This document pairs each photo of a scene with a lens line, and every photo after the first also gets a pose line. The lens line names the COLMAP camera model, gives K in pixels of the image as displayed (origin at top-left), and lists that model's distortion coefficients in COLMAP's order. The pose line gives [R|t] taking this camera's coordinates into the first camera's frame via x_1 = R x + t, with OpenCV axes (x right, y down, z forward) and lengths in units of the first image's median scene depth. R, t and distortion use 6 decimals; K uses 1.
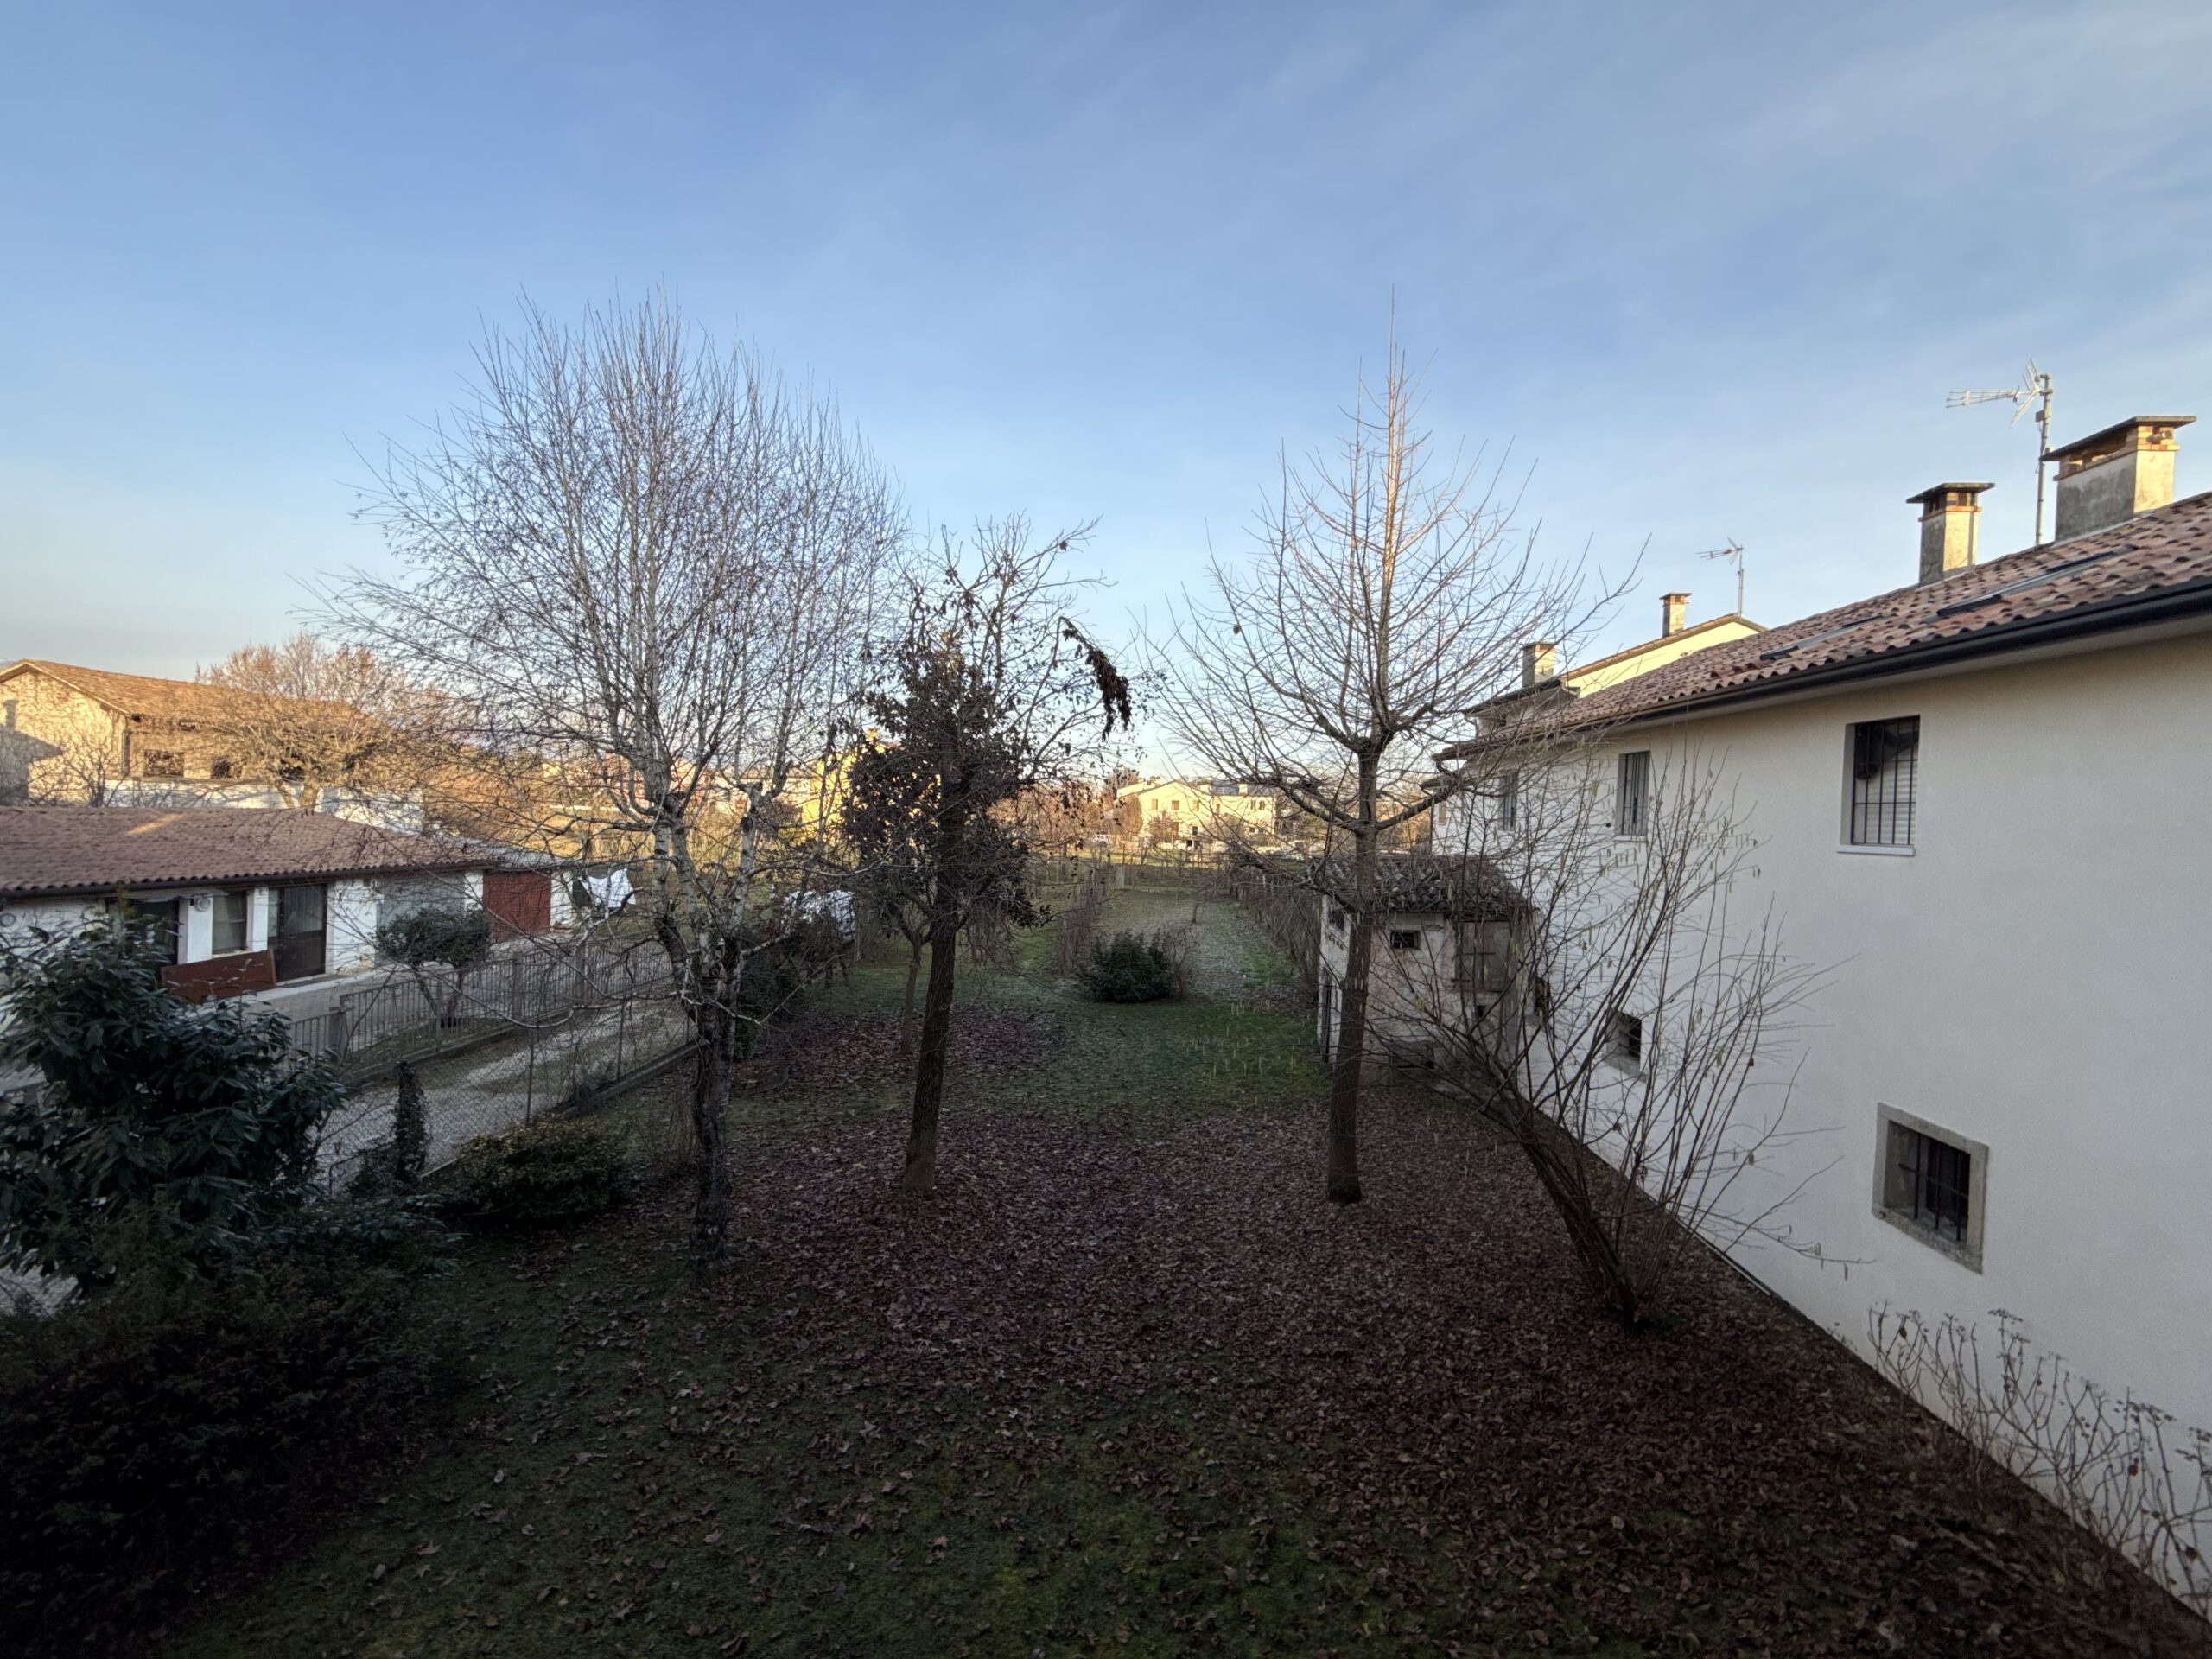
lens RADIAL K [[878.3, 0, 1100.4], [0, 878.3, 831.5], [0, 0, 1]] dist [-0.000284, -0.000115]
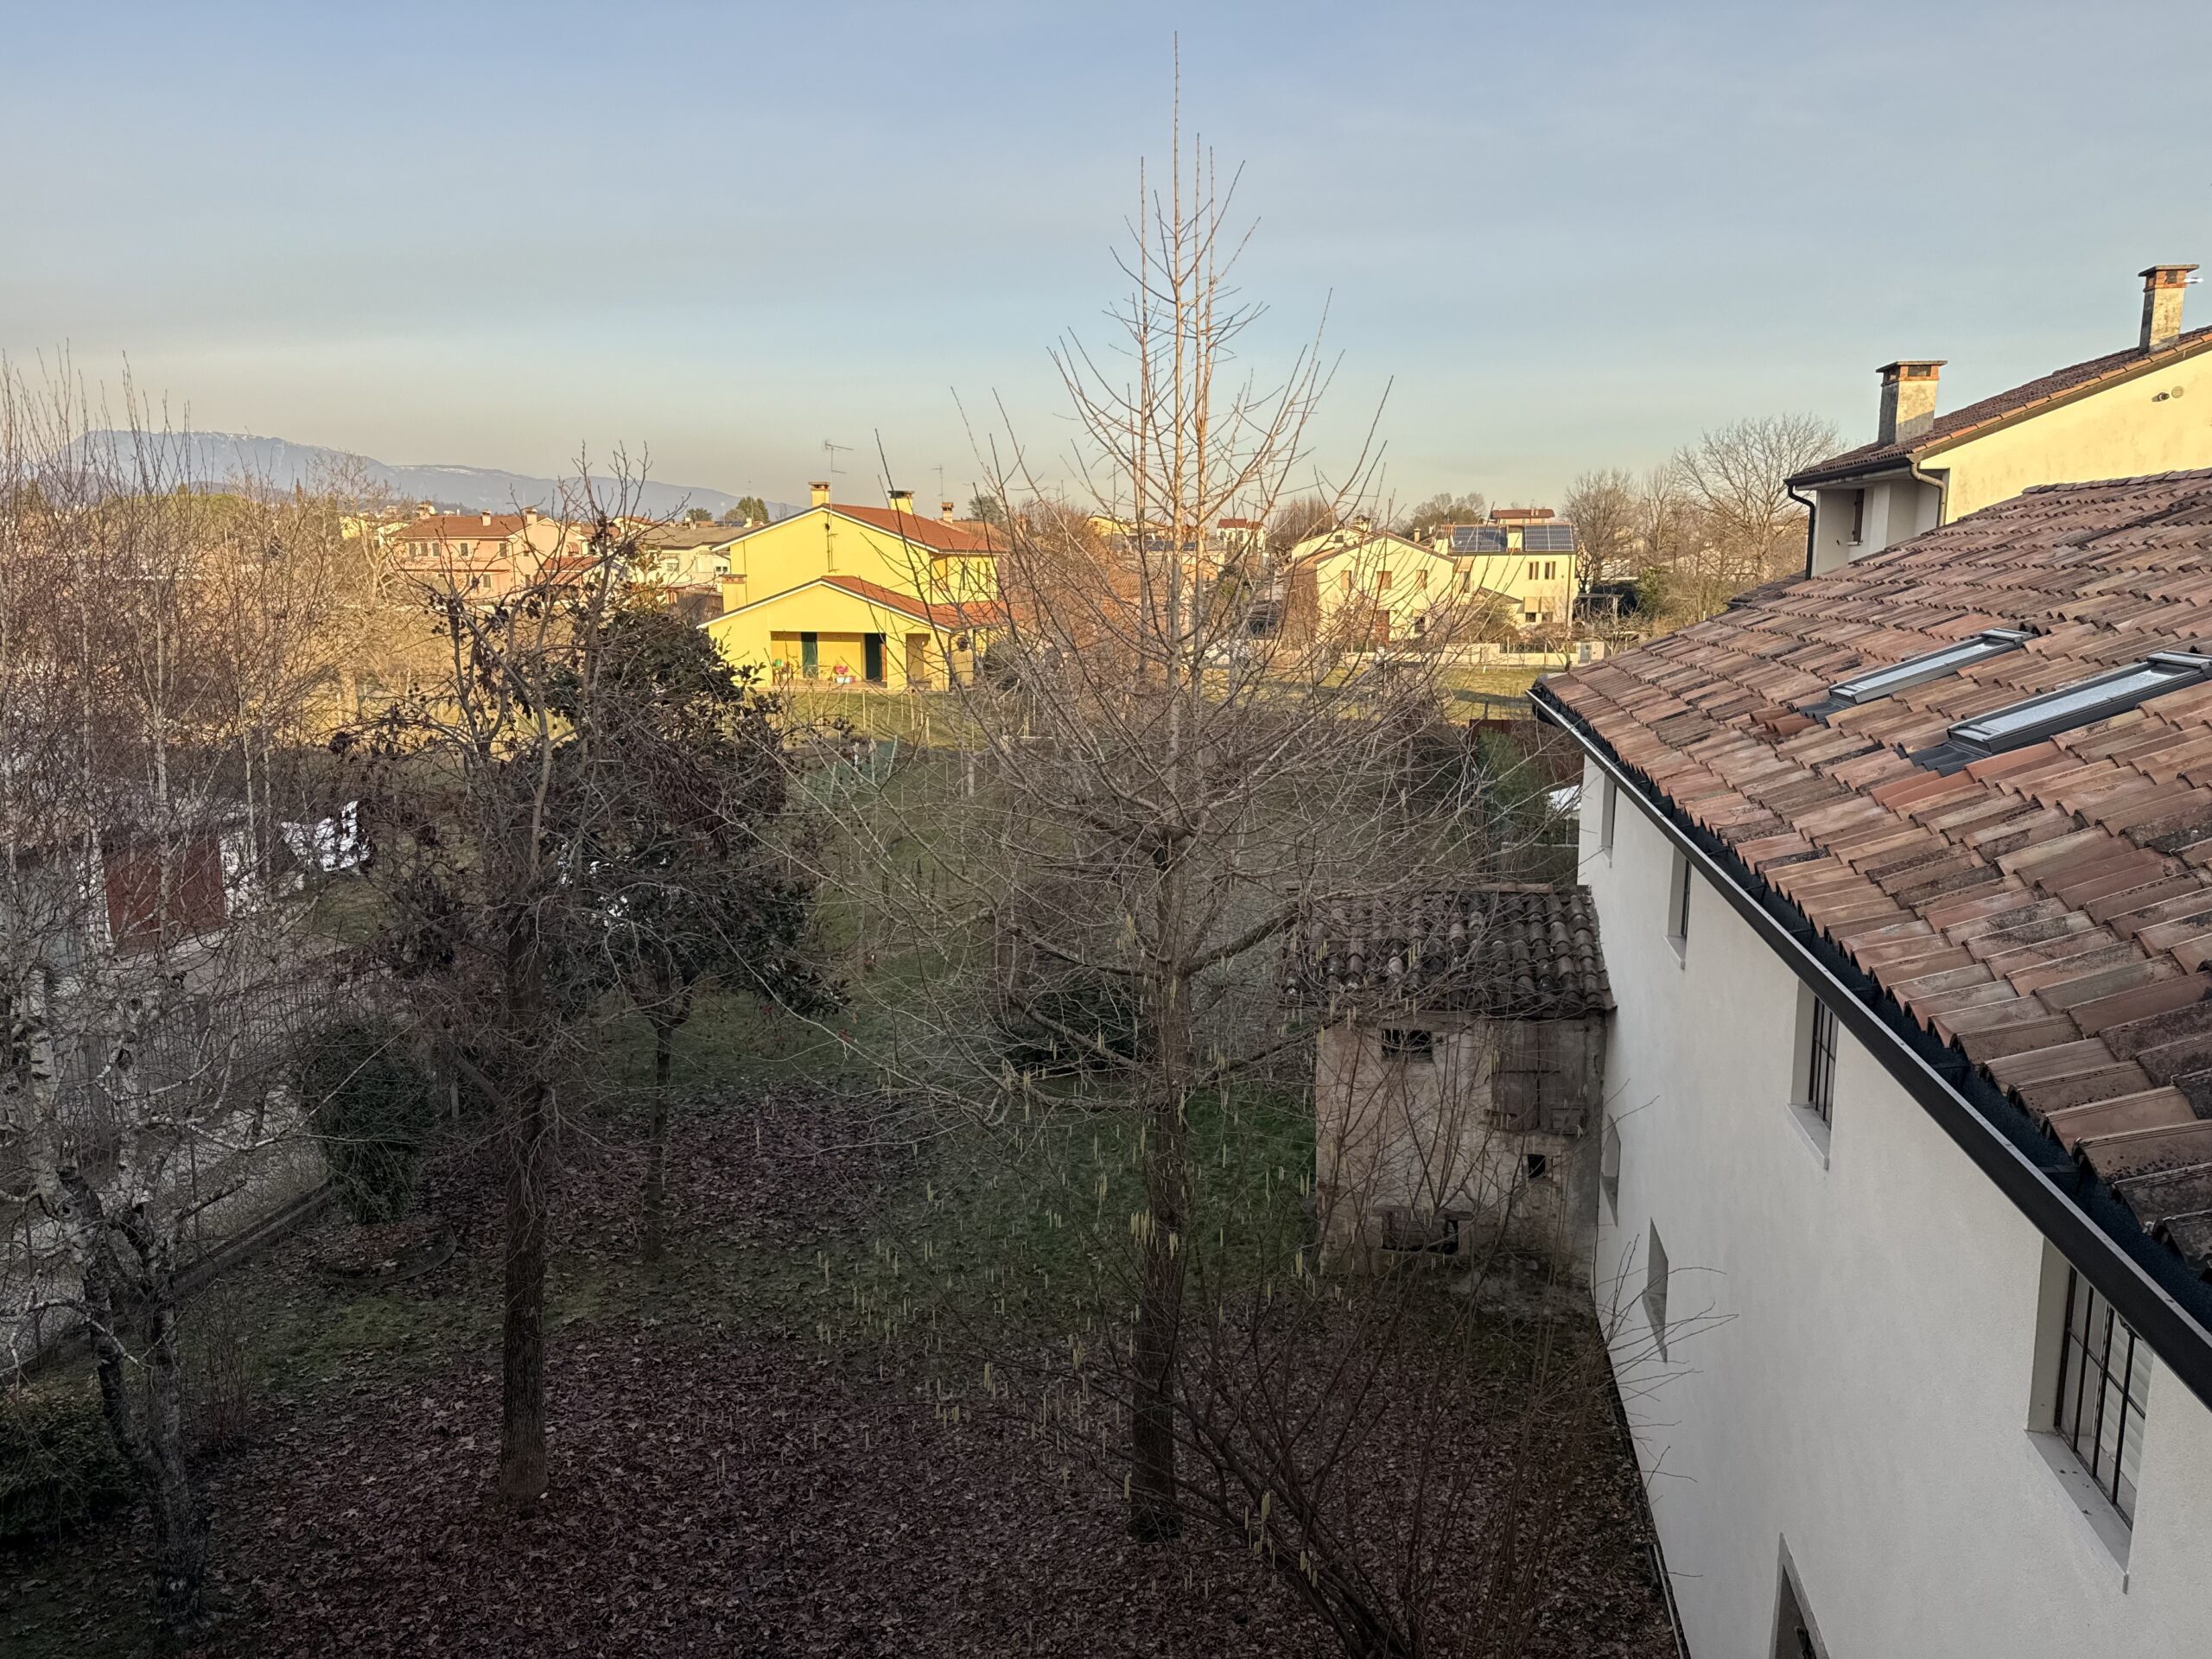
lens RADIAL K [[1554.4, 0, 1106.0], [0, 1554.4, 829.5], [0, 0, 1]] dist [0.059806, -0.071339]
pose [[0.991450, -0.015731, -0.129538, 0.283934], [0.034806, 0.988622, 0.146338, -0.185588], [0.125762, -0.149595, 0.980717, -0.043218]]
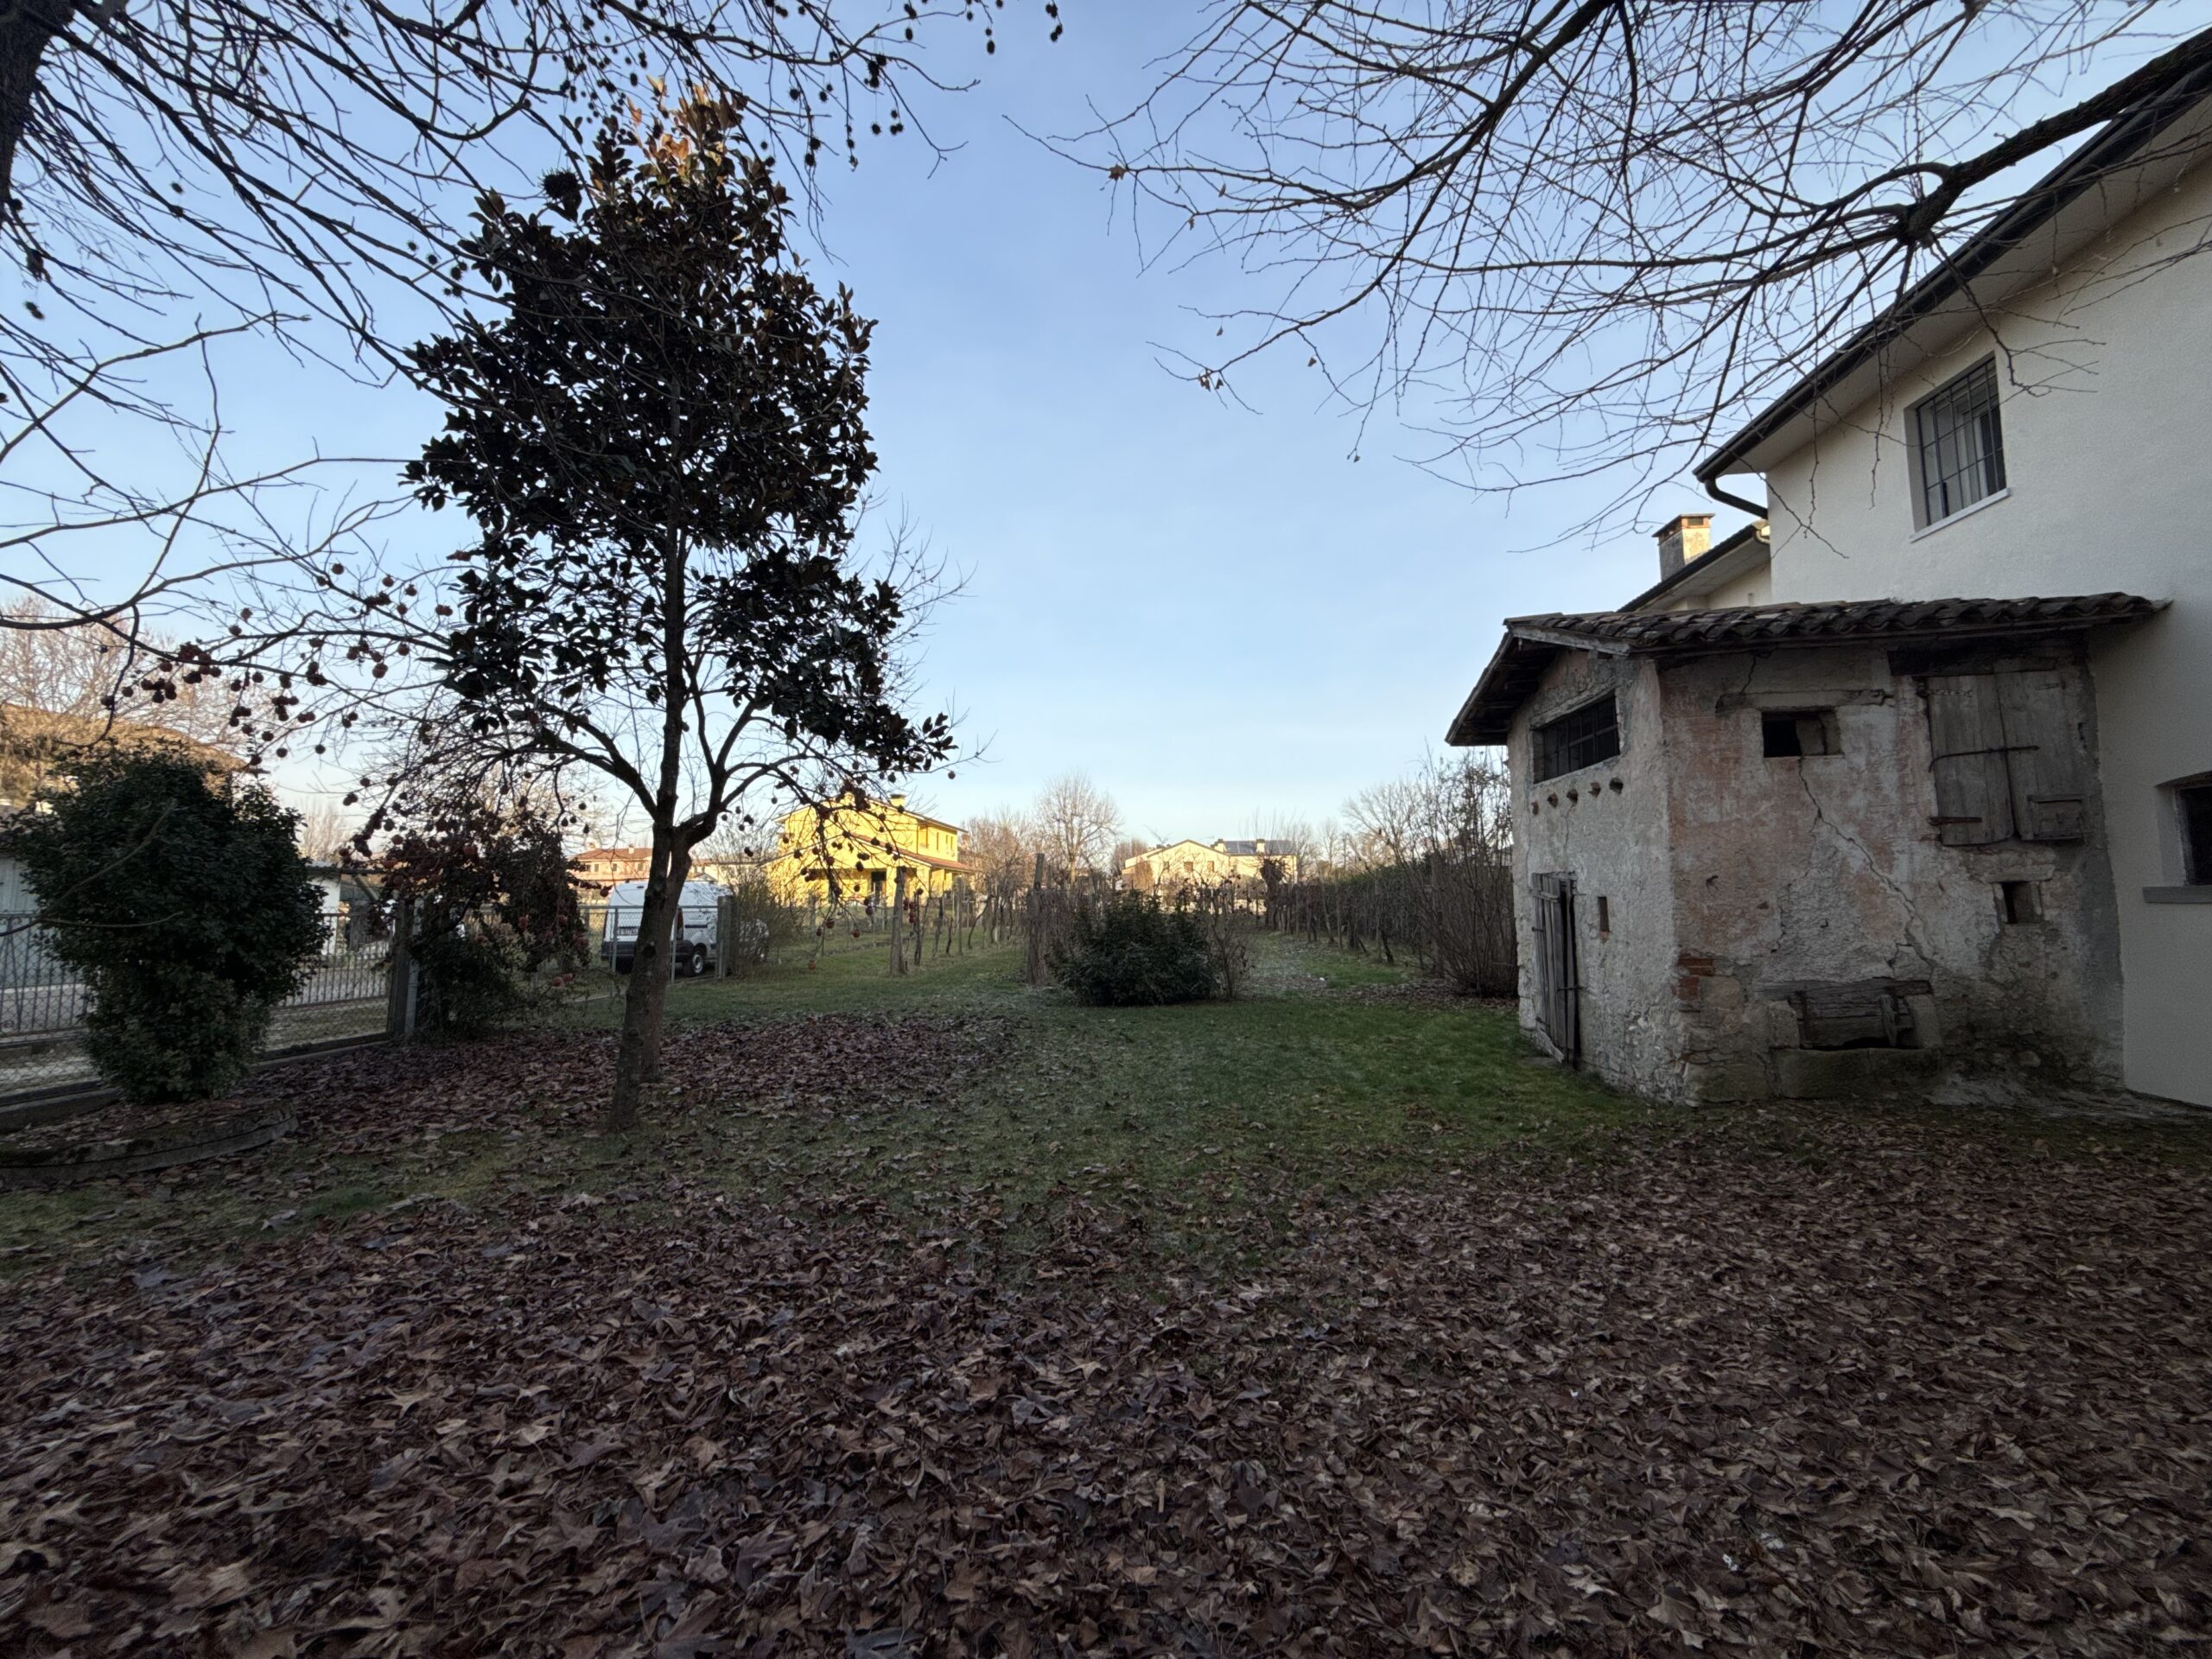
lens RADIAL K [[878.3, 0, 1100.4], [0, 878.3, 831.5], [0, 0, 1]] dist [-0.000284, -0.000115]
pose [[0.999088, -0.041688, -0.009201, 0.023356], [0.040497, 0.993669, -0.104799, 0.200127], [0.013512, 0.104331, 0.994451, 0.595777]]
